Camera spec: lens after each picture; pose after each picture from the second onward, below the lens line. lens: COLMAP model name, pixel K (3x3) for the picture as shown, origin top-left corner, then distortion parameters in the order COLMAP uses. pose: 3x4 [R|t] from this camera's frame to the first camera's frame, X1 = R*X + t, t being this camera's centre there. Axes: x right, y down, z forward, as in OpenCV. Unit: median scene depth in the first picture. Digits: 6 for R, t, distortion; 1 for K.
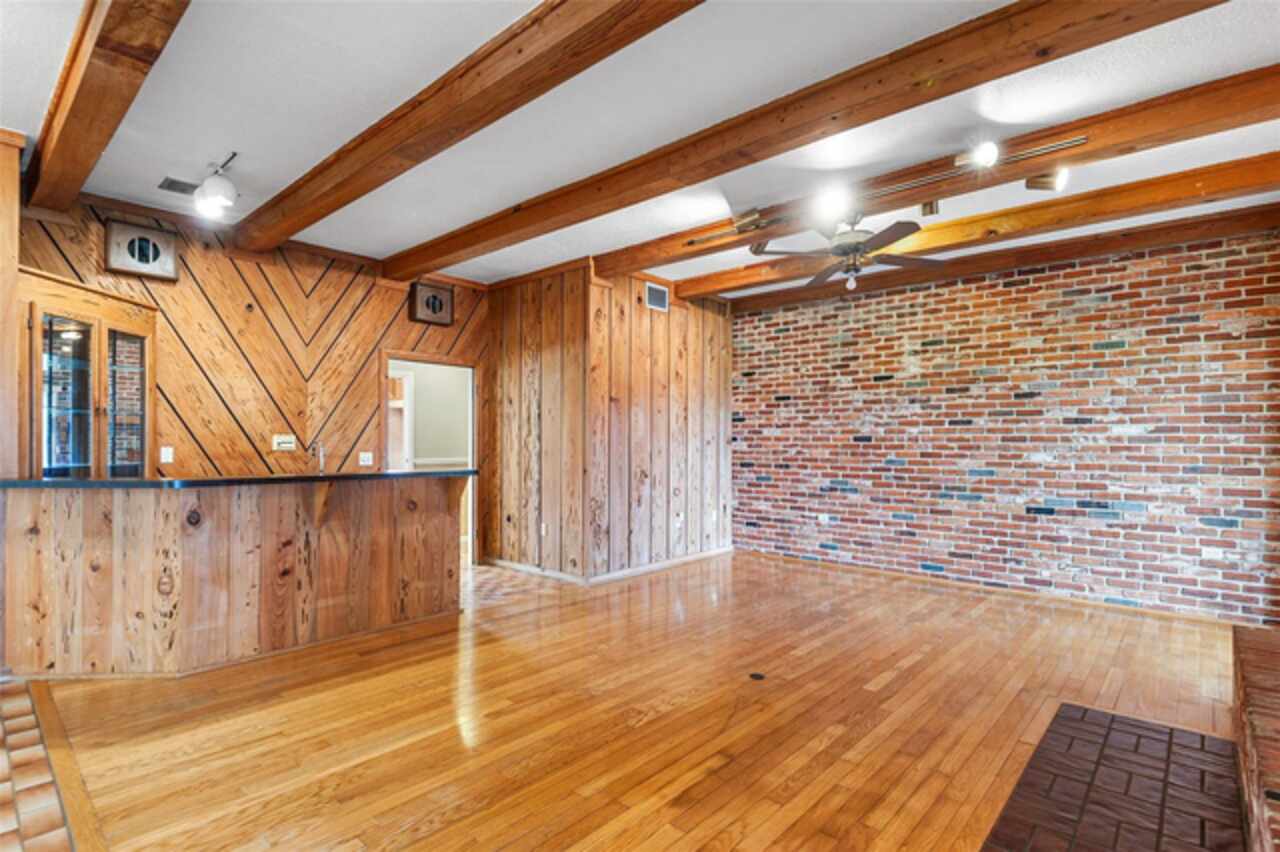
lens RADIAL K [[629.0, 0, 634.2], [0, 629.0, 443.3], [0, 0, 1]] dist [0.027107, -0.013101]
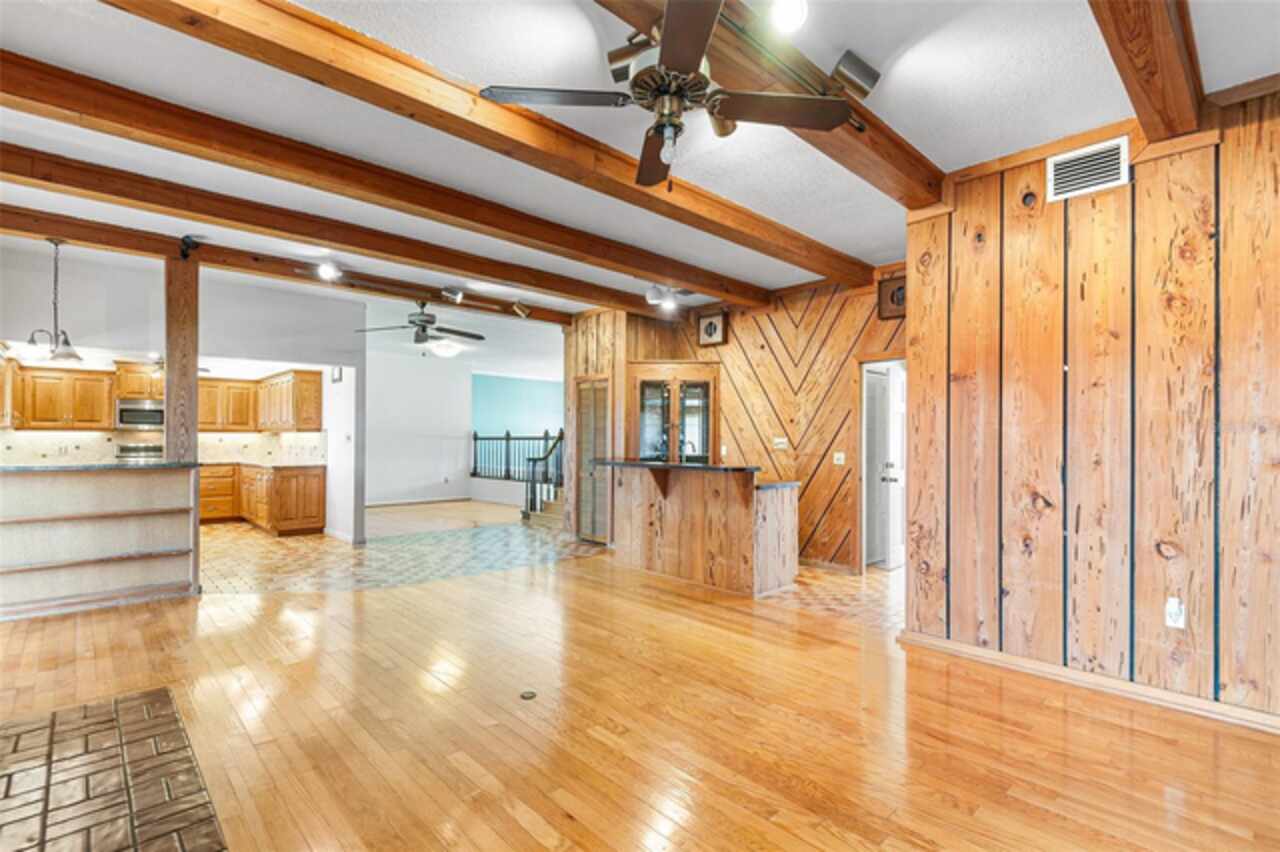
lens RADIAL K [[598.5, 0, 648.2], [0, 598.5, 434.5], [0, 0, 1]] dist [0.021049, -0.009604]
pose [[-0.094216, -0.015433, -0.995432, 0.655028], [-0.007354, 0.999863, -0.014805, 0.001252], [0.995525, 0.005925, -0.094317, 0.774665]]
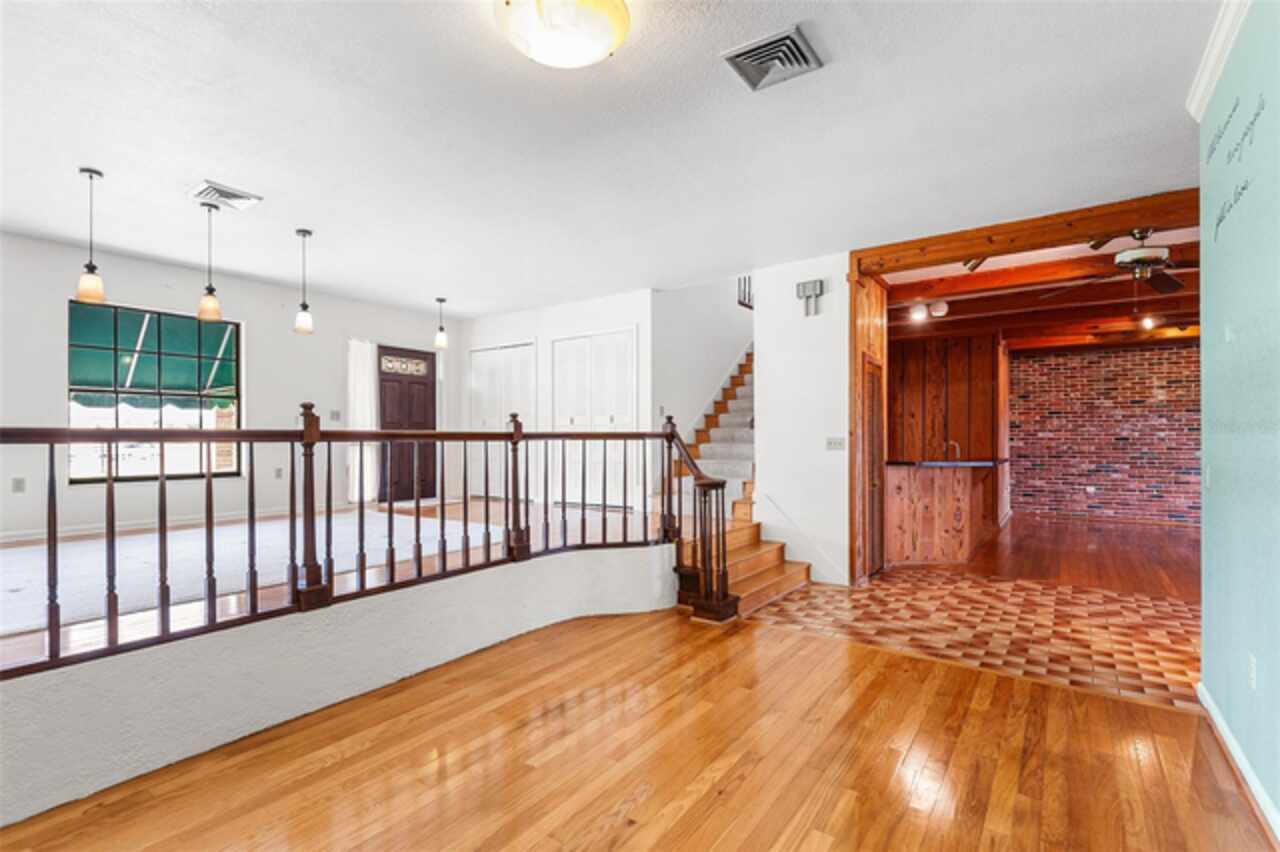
lens RADIAL K [[624.0, 0, 636.6], [0, 624.0, 436.1], [0, 0, 1]] dist [0.014834, -0.001463]
pose [[0.992142, -0.003010, 0.125079, -1.211362], [0.003979, 0.999964, -0.007499, -0.008431], [-0.125052, 0.007938, 0.992118, -0.499388]]
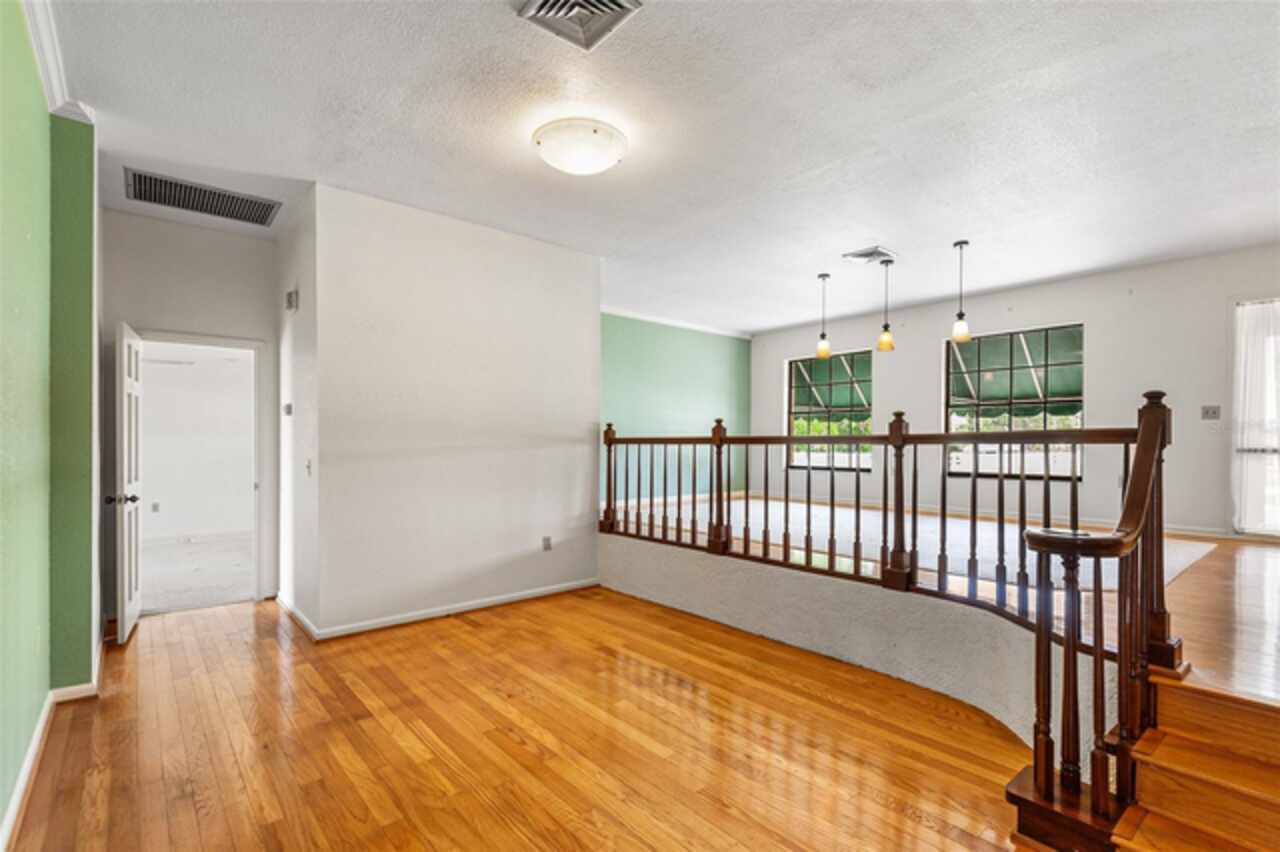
lens RADIAL K [[598.5, 0, 639.3], [0, 598.5, 450.3], [0, 0, 1]] dist [0.021049, -0.009604]
pose [[-0.143773, 0.012749, -0.989529, -0.636487], [-0.006988, 0.999879, 0.013898, -0.011081], [0.989586, 0.008913, -0.143666, 0.080621]]
